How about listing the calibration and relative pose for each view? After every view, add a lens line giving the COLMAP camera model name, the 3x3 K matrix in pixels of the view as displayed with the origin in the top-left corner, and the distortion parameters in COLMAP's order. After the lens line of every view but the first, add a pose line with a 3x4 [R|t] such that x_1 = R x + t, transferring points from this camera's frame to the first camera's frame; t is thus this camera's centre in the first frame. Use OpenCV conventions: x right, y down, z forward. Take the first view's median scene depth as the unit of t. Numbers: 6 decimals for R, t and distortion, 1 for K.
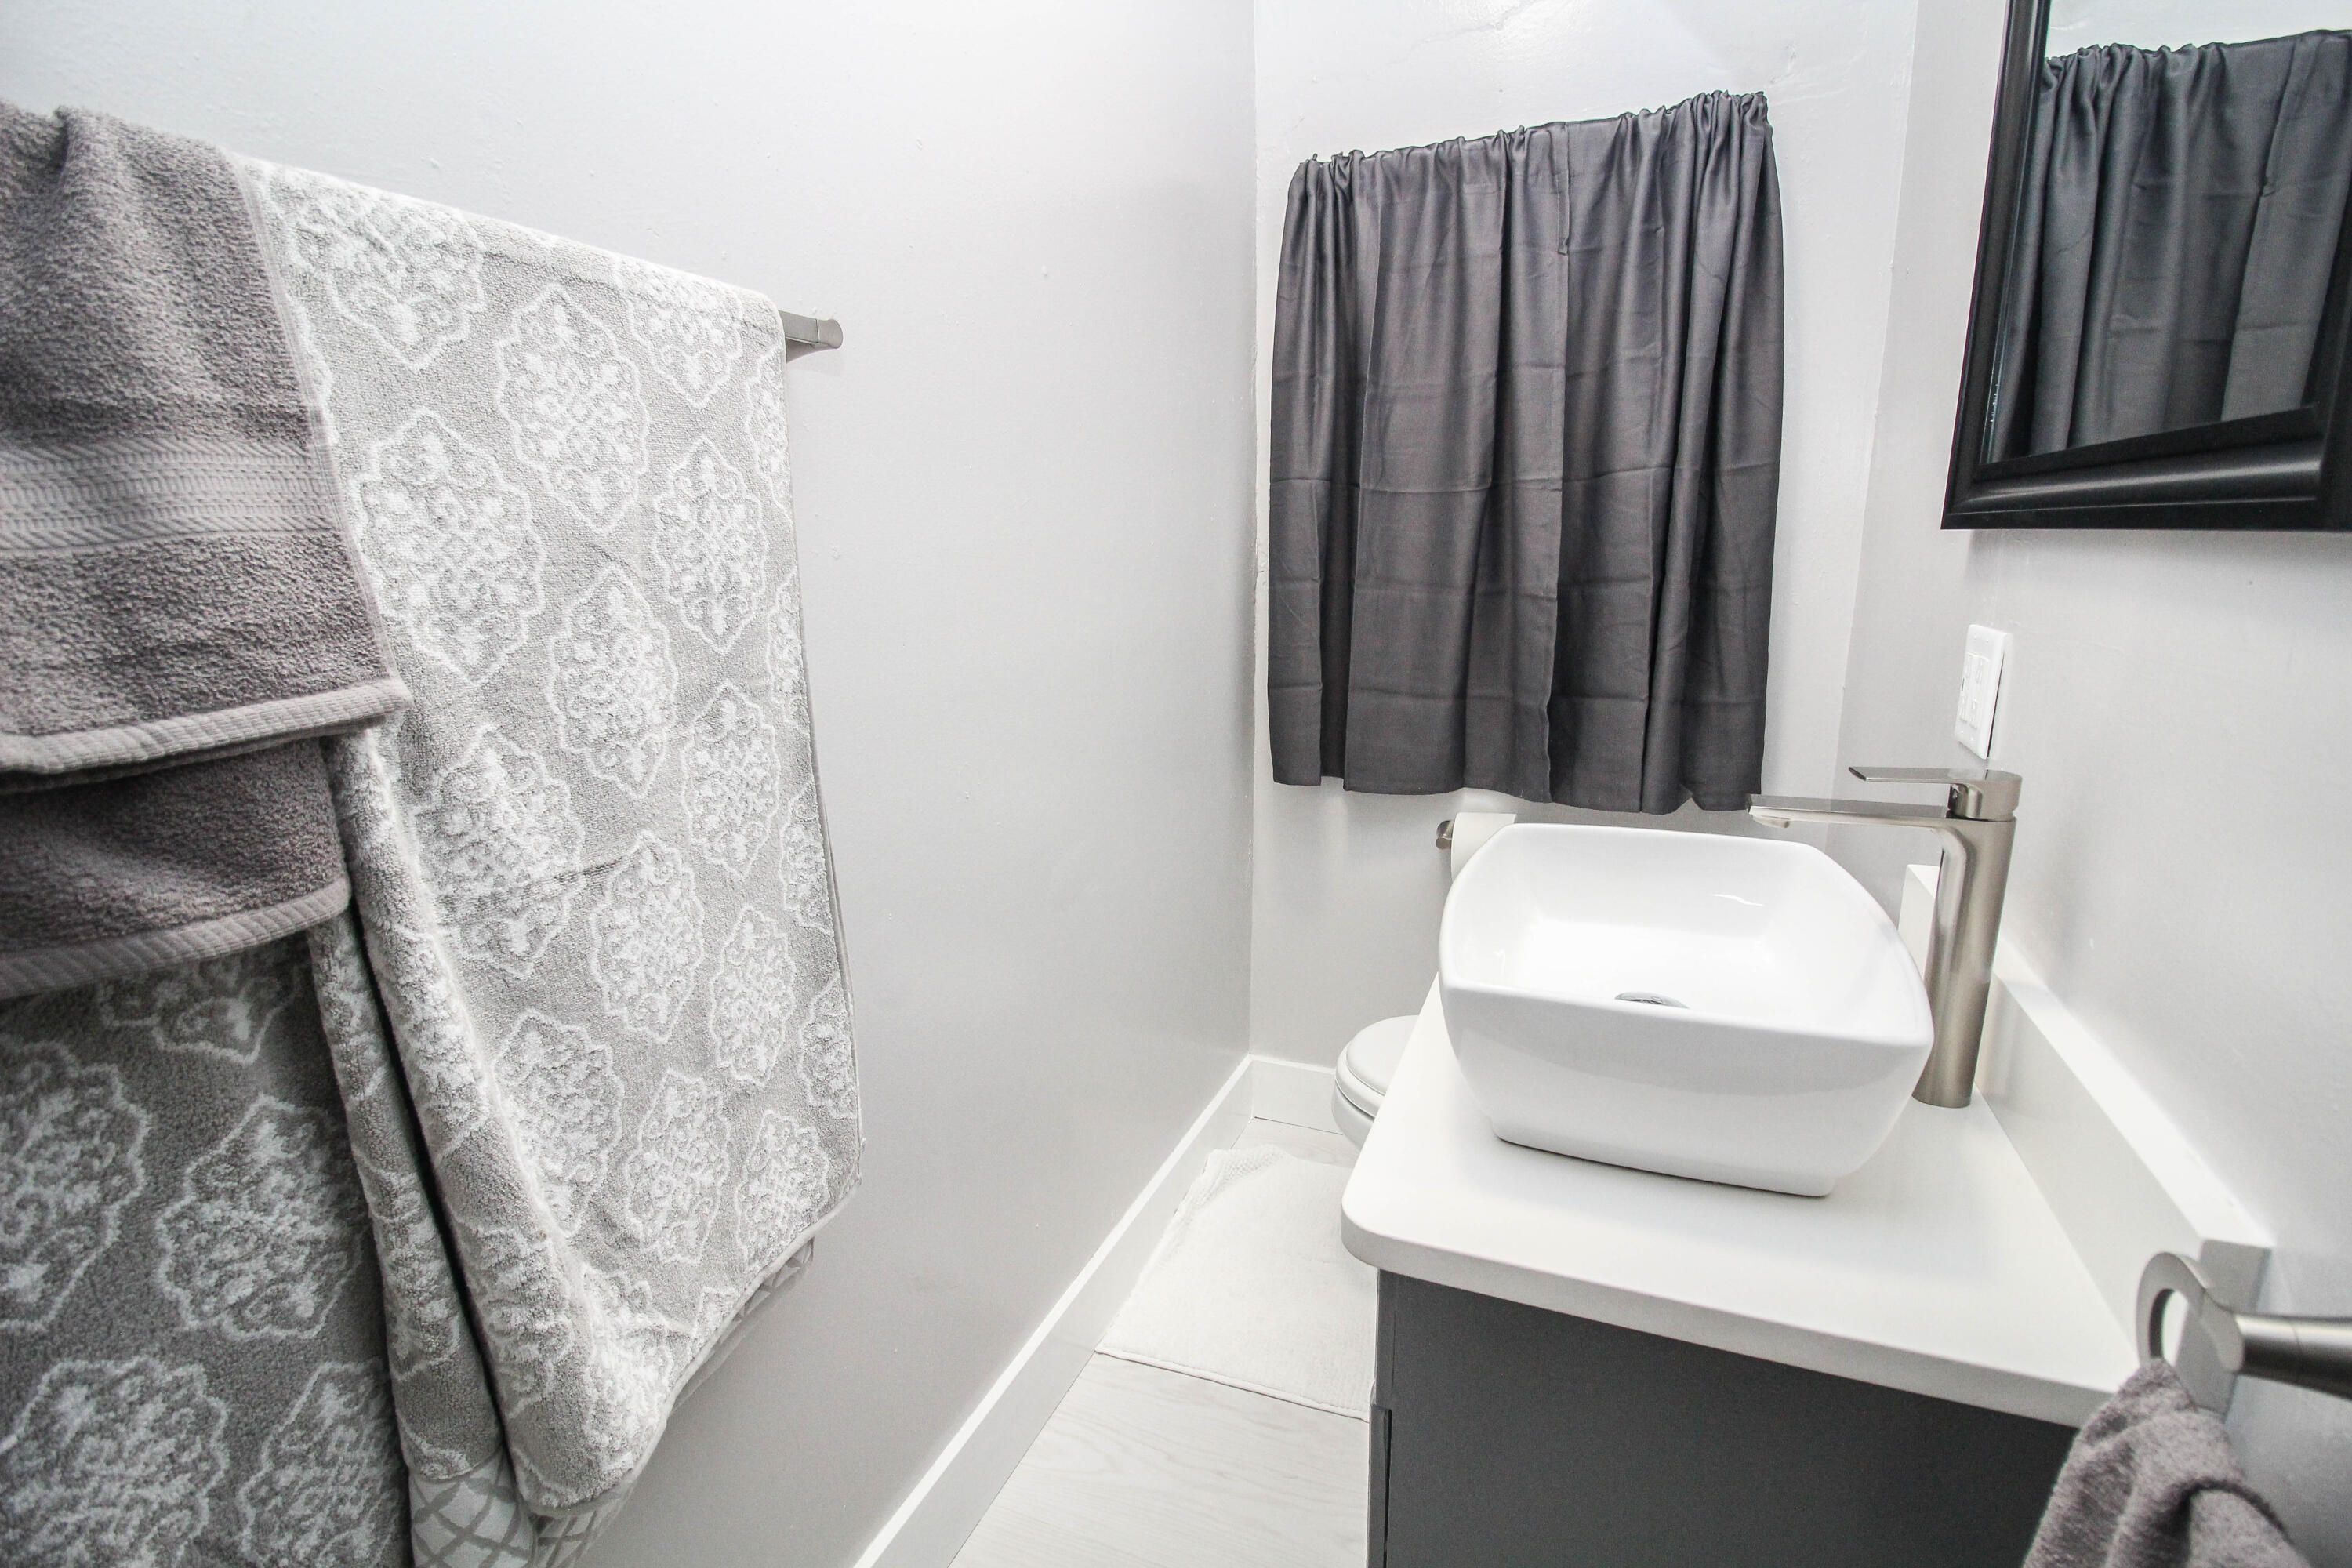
lens RADIAL K [[1097.1, 0, 1177.7], [0, 1097.1, 790.0], [0, 0, 1]] dist [0.000156, -0.013457]
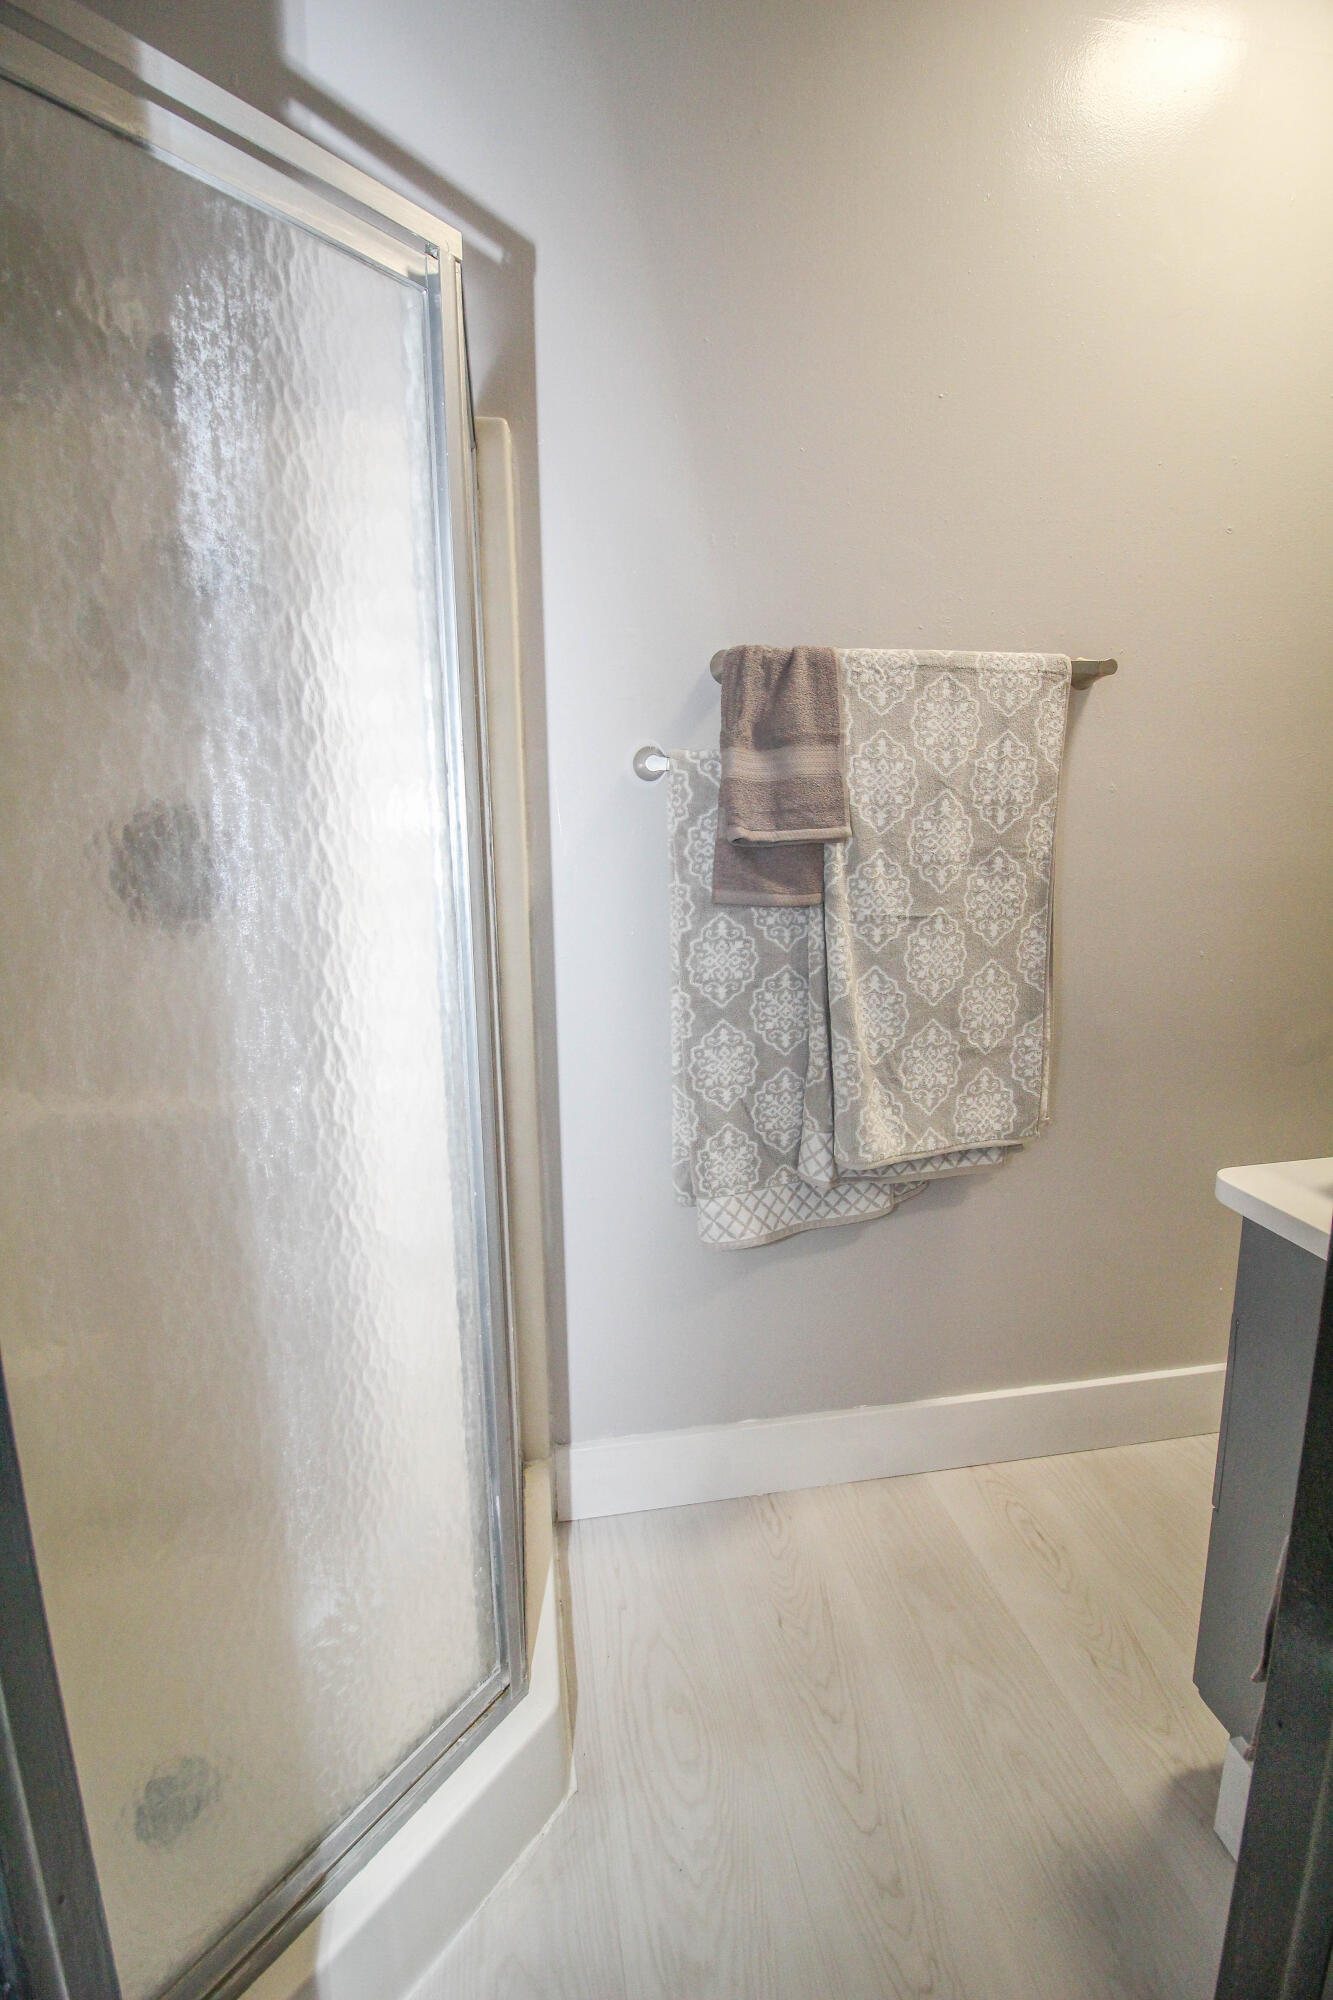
lens RADIAL K [[932.9, 0, 666.5], [0, 932.9, 1000.0], [0, 0, 1]] dist [0.000156, -0.013457]
pose [[0.541802, 0.176604, -0.821743, 0.886473], [-0.185557, 0.978686, 0.087990, 0.171945], [0.819768, 0.104807, 0.563024, -0.568822]]
